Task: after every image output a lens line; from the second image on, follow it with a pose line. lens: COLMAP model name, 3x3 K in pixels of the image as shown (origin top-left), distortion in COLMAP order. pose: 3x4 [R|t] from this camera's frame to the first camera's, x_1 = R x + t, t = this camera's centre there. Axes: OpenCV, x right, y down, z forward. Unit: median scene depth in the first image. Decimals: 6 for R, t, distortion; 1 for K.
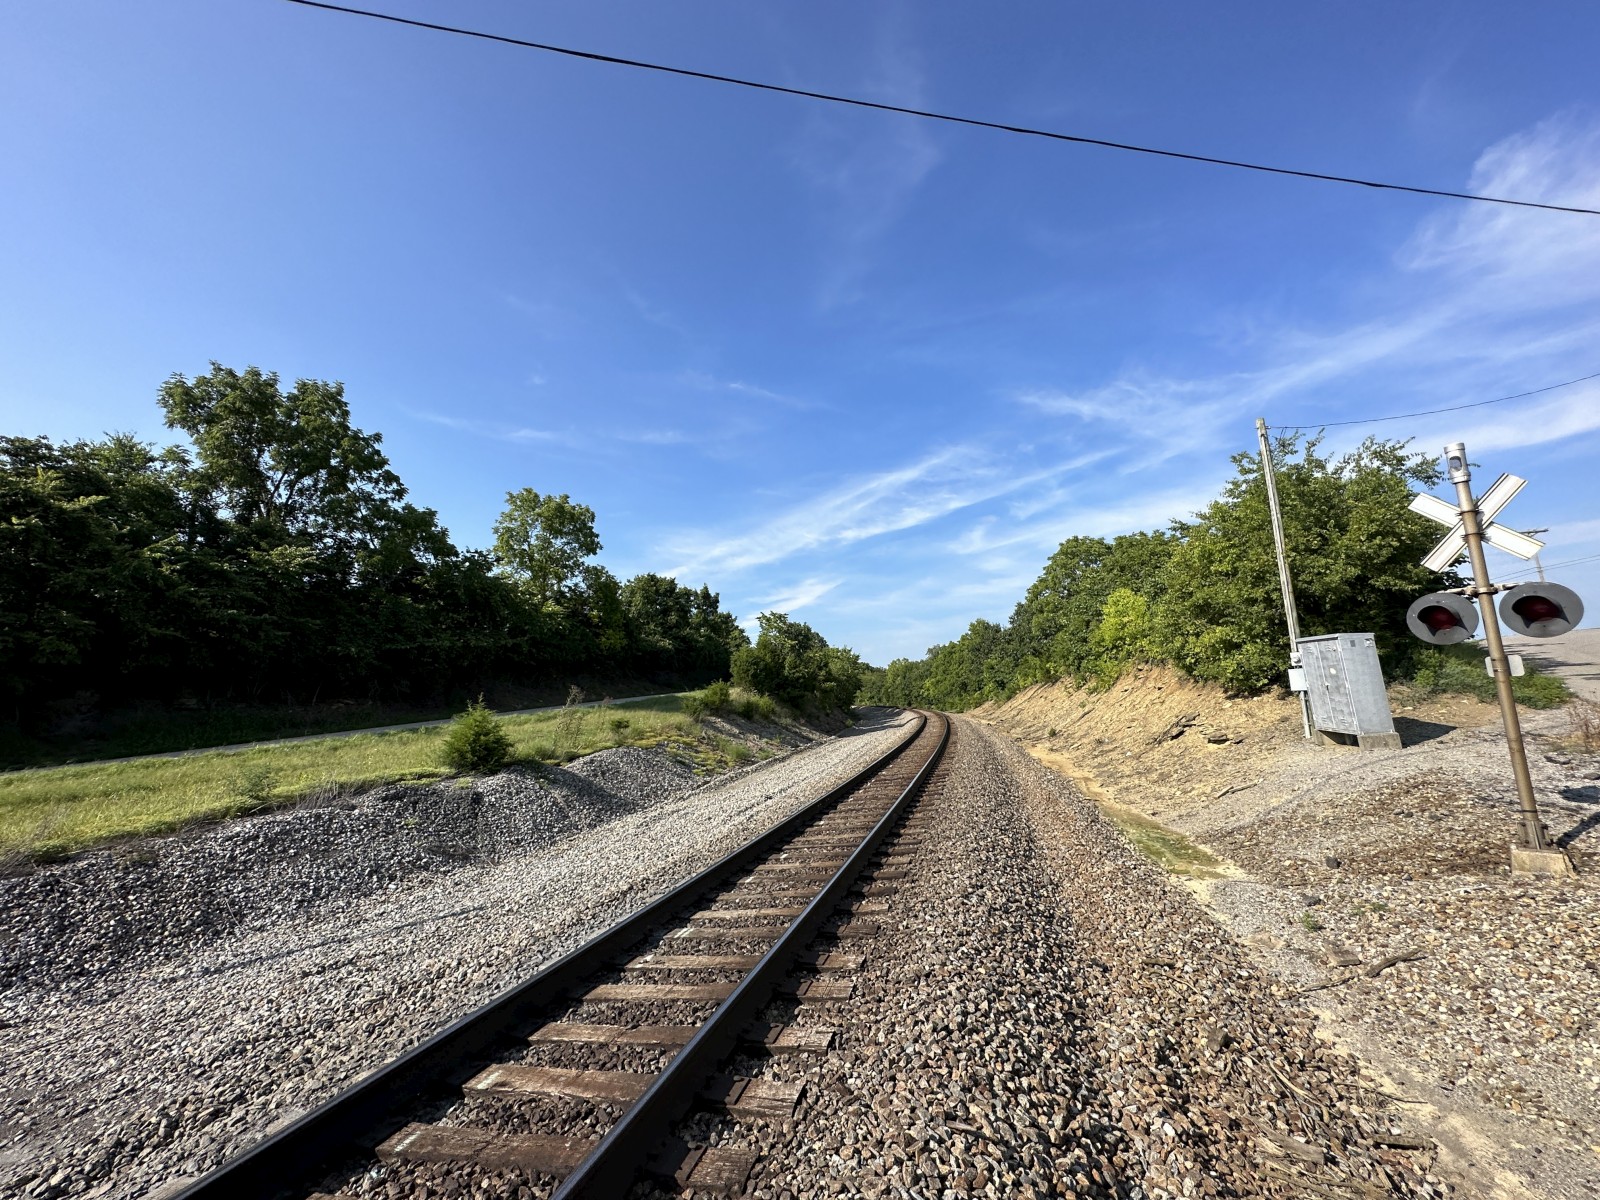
lens RADIAL K [[632.5, 0, 797.6], [0, 632.5, 592.1], [0, 0, 1]] dist [-0.007192, 0.000686]
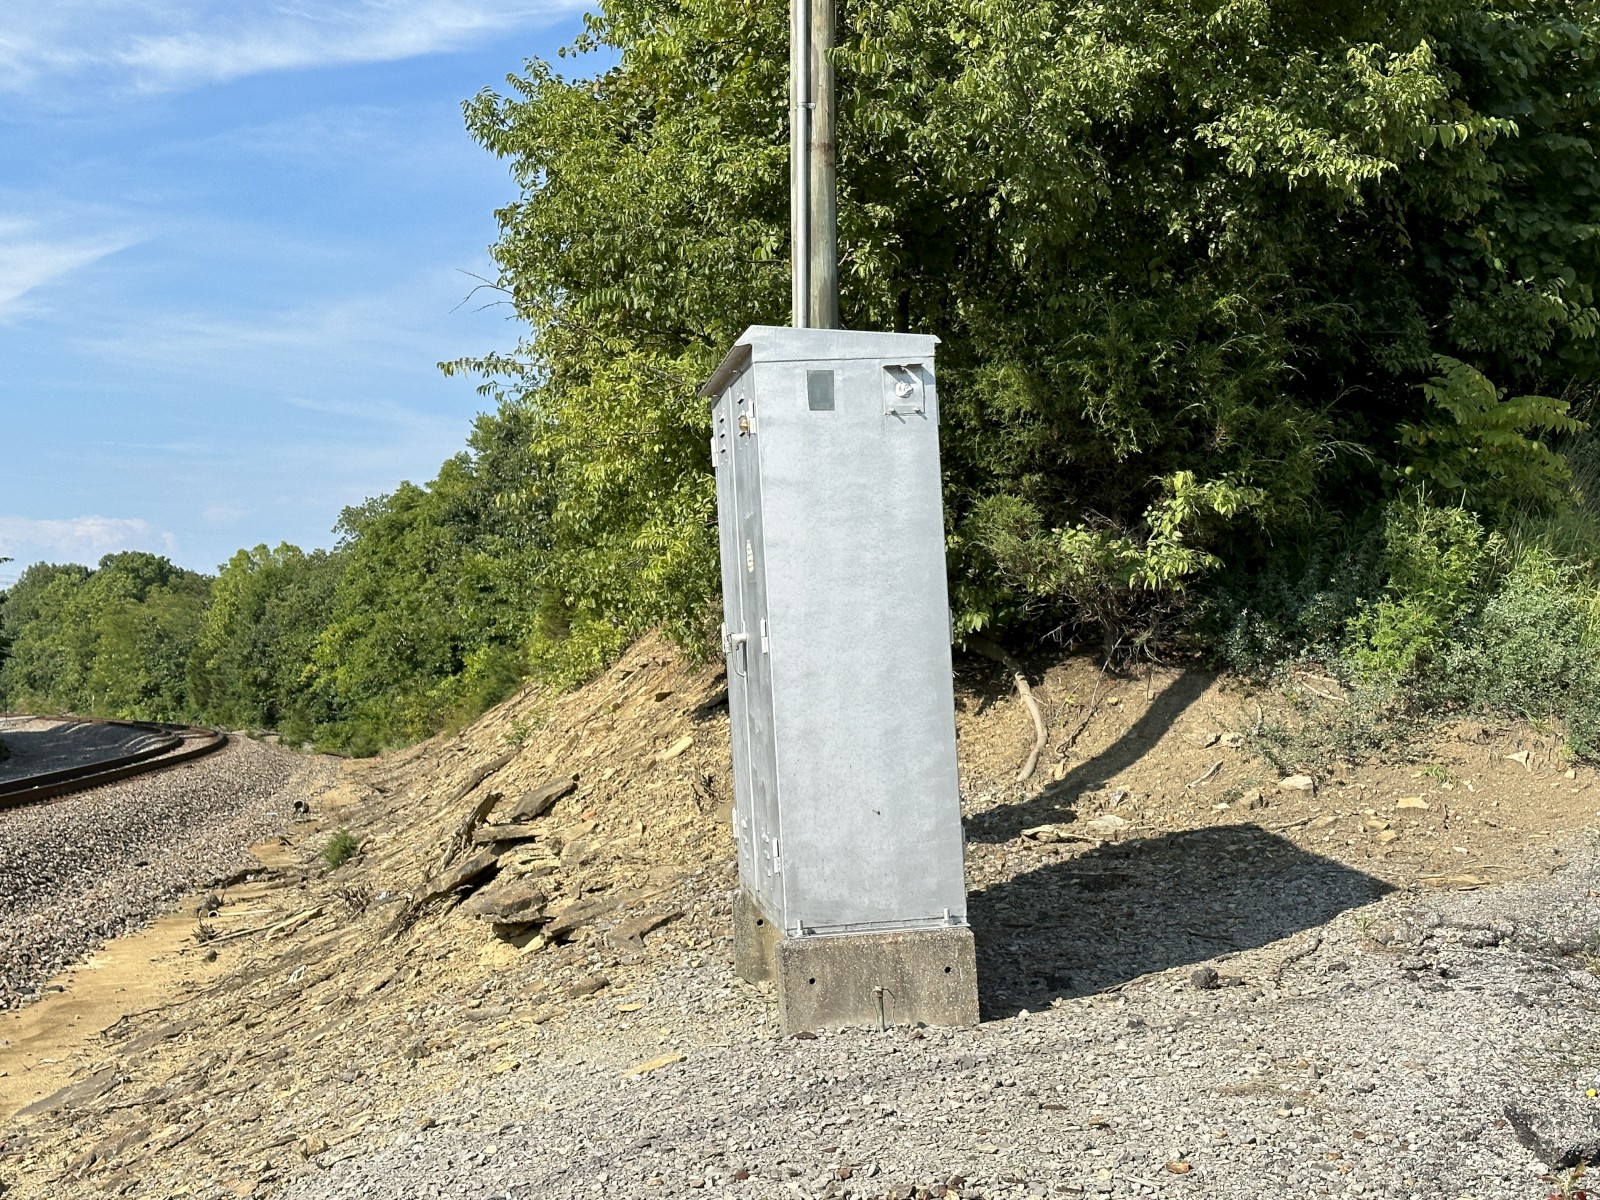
lens RADIAL K [[2361.4, 0, 795.2], [0, 2361.4, 608.0], [0, 0, 1]] dist [0.018386, 0.000000]
pose [[0.938300, 0.043126, 0.343124, 0.527228], [-0.086438, 0.989947, 0.111948, 0.055380], [-0.334847, -0.134700, 0.932595, 0.336020]]
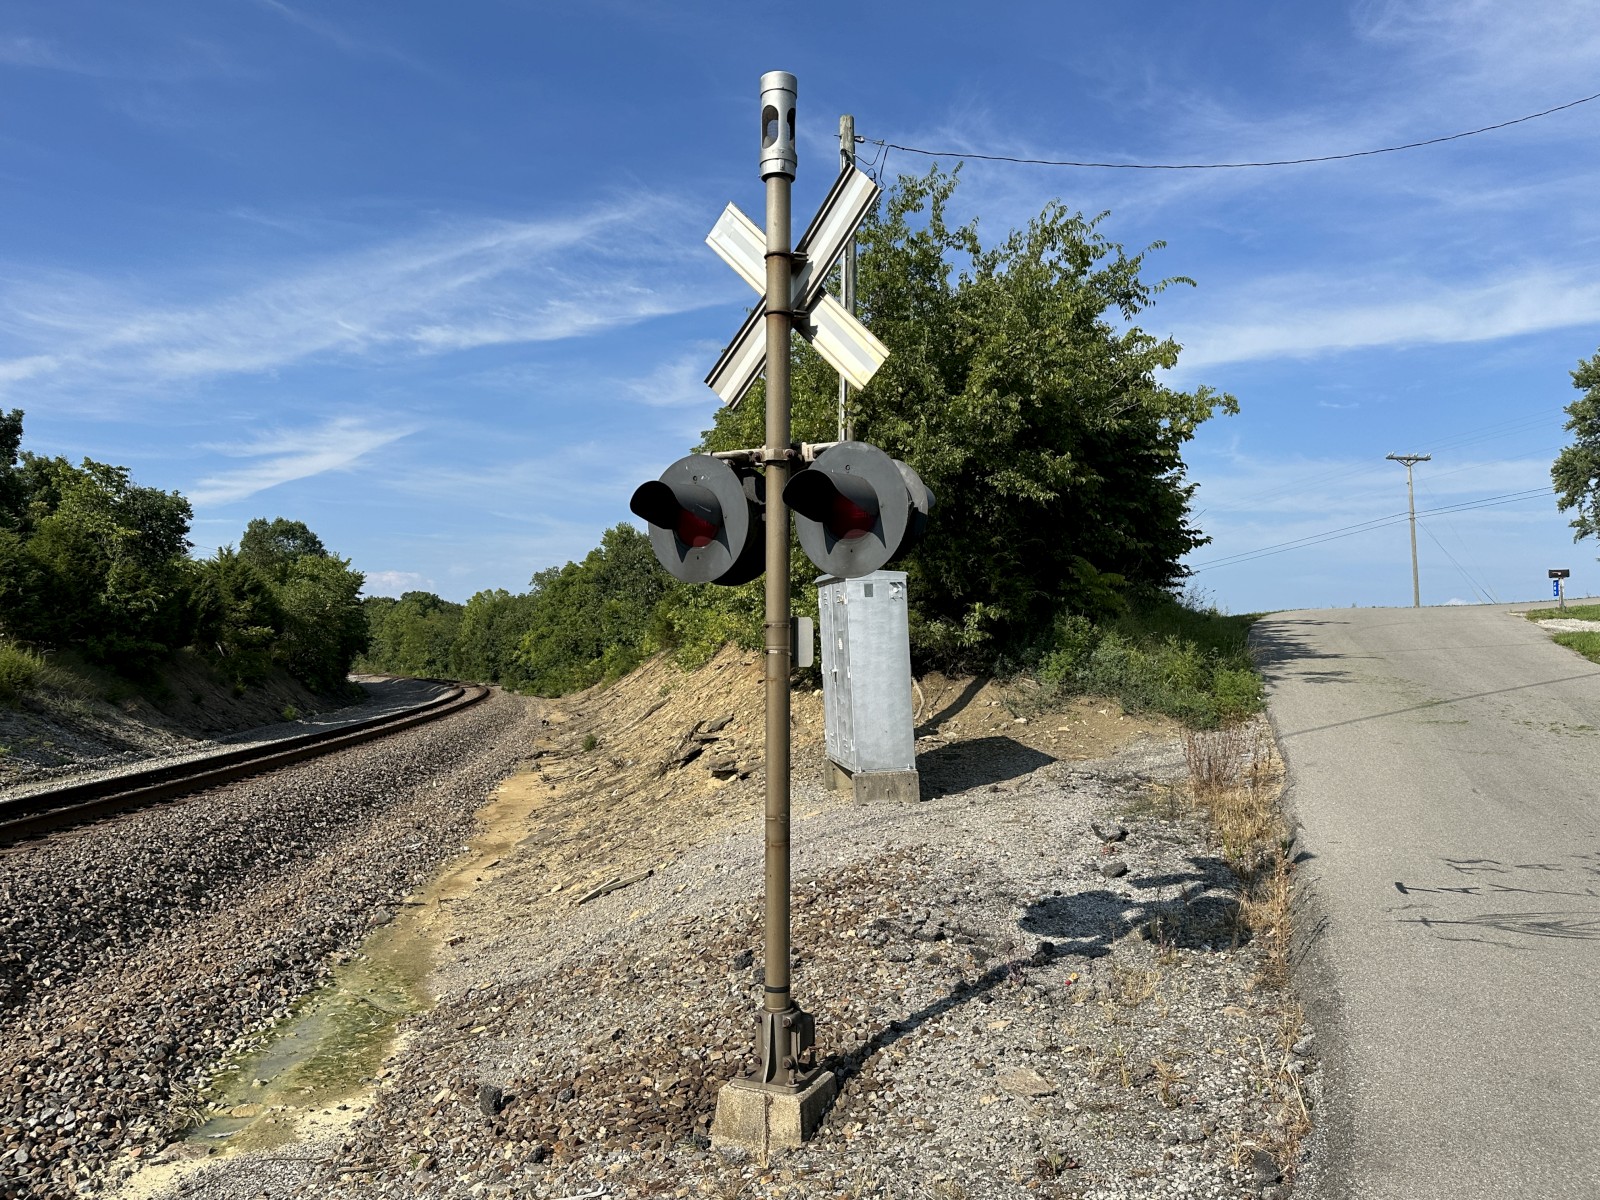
lens RADIAL K [[1203.1, 0, 785.8], [0, 1203.1, 596.0], [0, 0, 1]] dist [0.035718, -0.044143]
pose [[0.928005, 0.061683, 0.367425, 0.377292], [-0.100631, 0.991043, 0.087787, 0.008513], [-0.358719, -0.118441, 0.925901, 0.123709]]
